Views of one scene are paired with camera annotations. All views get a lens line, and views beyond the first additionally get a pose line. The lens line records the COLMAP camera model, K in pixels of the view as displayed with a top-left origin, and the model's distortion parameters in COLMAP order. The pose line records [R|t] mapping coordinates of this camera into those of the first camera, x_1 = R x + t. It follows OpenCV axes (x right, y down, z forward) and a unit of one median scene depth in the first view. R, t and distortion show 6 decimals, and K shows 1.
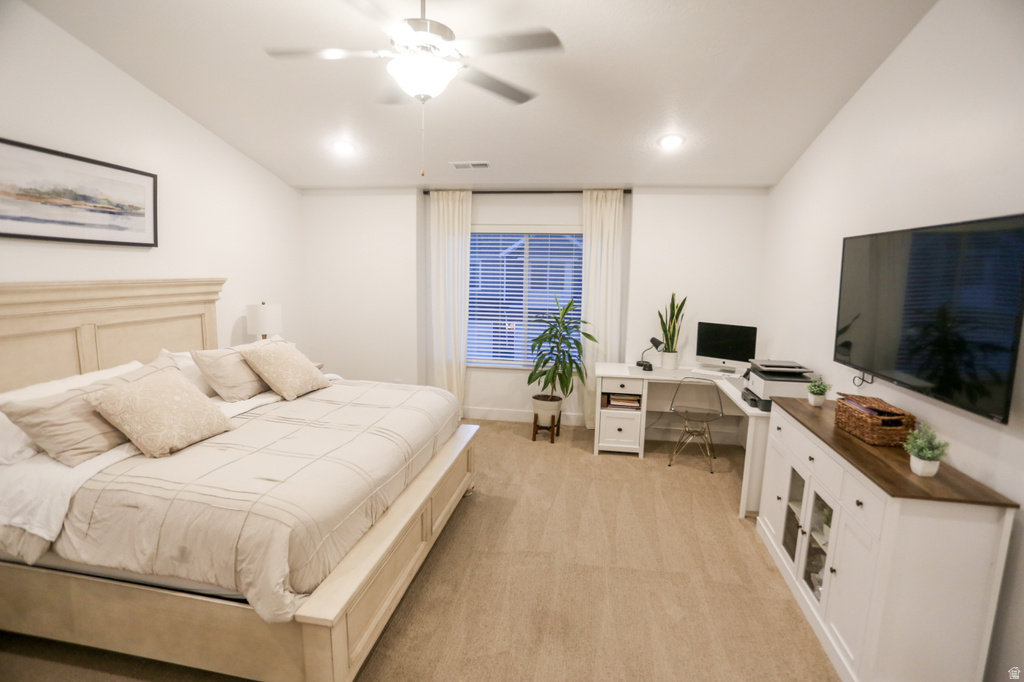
lens RADIAL K [[493.8, 0, 516.6], [0, 493.8, 341.5], [0, 0, 1]] dist [-0.073935, 0.031826]
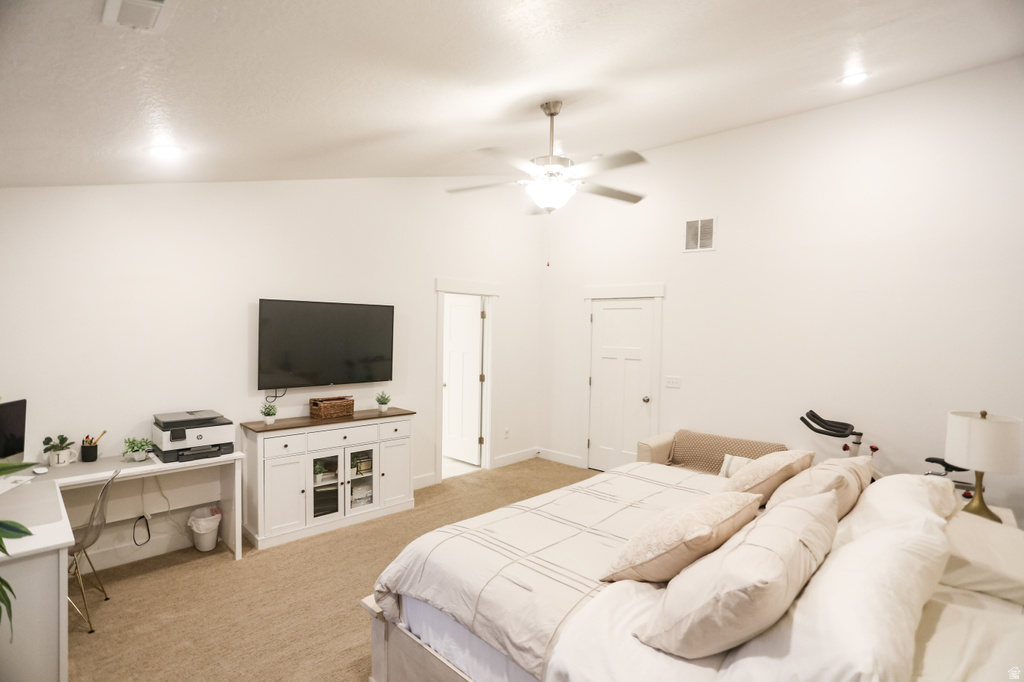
lens RADIAL K [[493.8, 0, 516.6], [0, 493.8, 341.5], [0, 0, 1]] dist [-0.073935, 0.031826]
pose [[-0.827764, -0.053259, 0.558543, -0.461427], [0.042336, 0.986718, 0.156828, -0.186079], [-0.559477, 0.153463, -0.814515, 1.143065]]
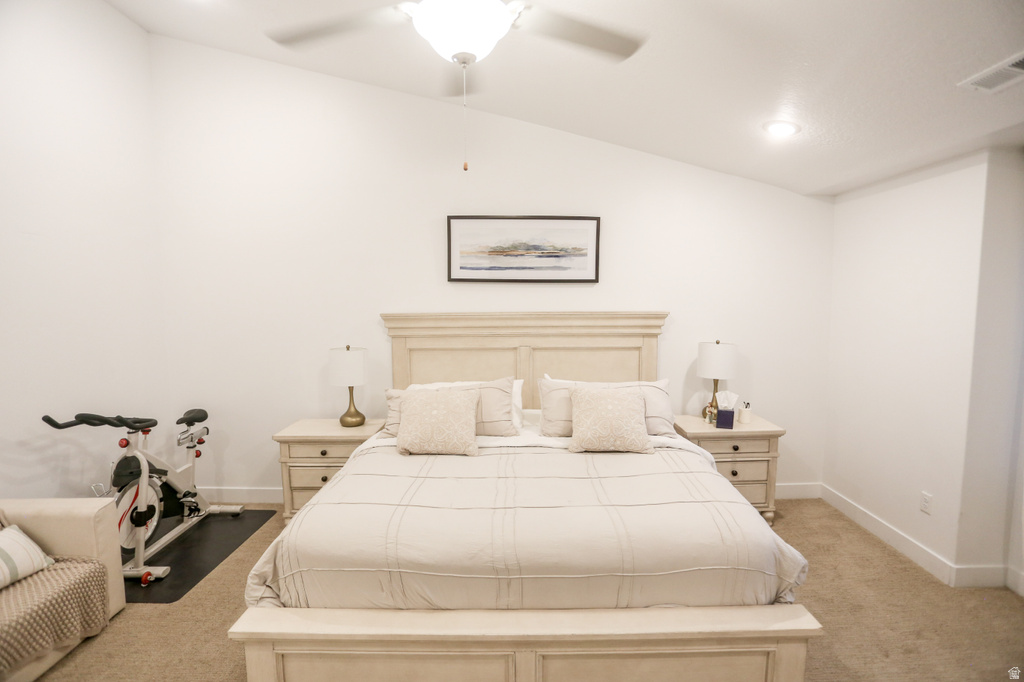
lens RADIAL K [[493.8, 0, 516.6], [0, 493.8, 341.5], [0, 0, 1]] dist [-0.073935, 0.031826]
pose [[0.158279, 0.072106, -0.984758, 0.272336], [-0.134218, 0.989644, 0.050891, -0.077109], [0.978230, 0.124117, 0.166318, 0.518286]]
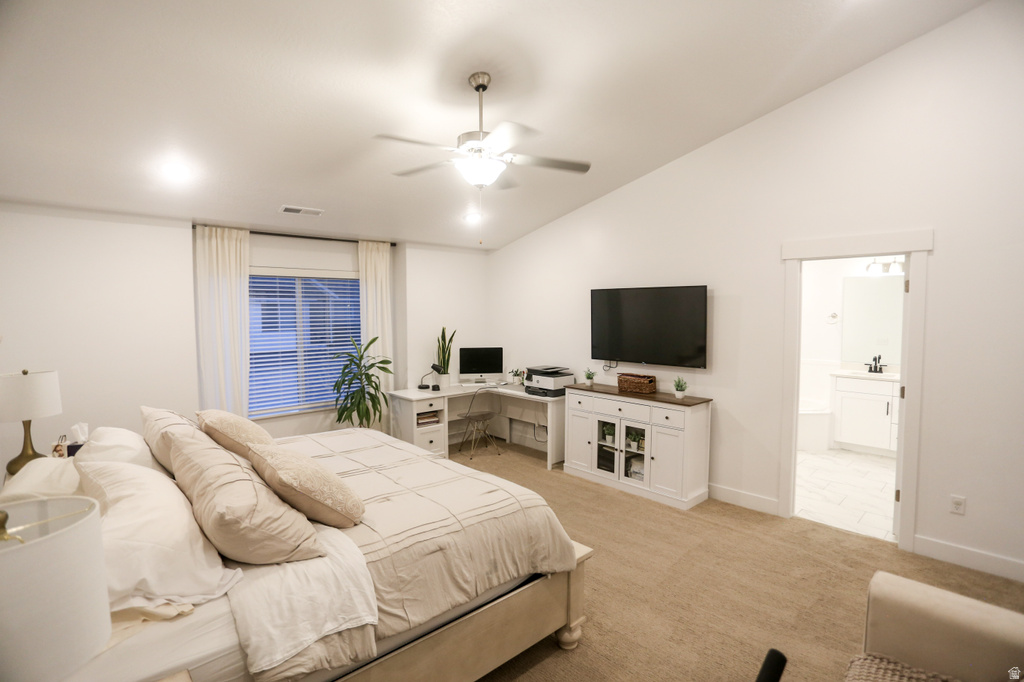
lens RADIAL K [[493.8, 0, 516.6], [0, 493.8, 341.5], [0, 0, 1]] dist [-0.073935, 0.031826]
pose [[0.606184, -0.071503, 0.792103, -0.633542], [0.128632, 0.991652, -0.008923, -0.028772], [-0.784853, 0.107298, 0.610322, 0.074601]]
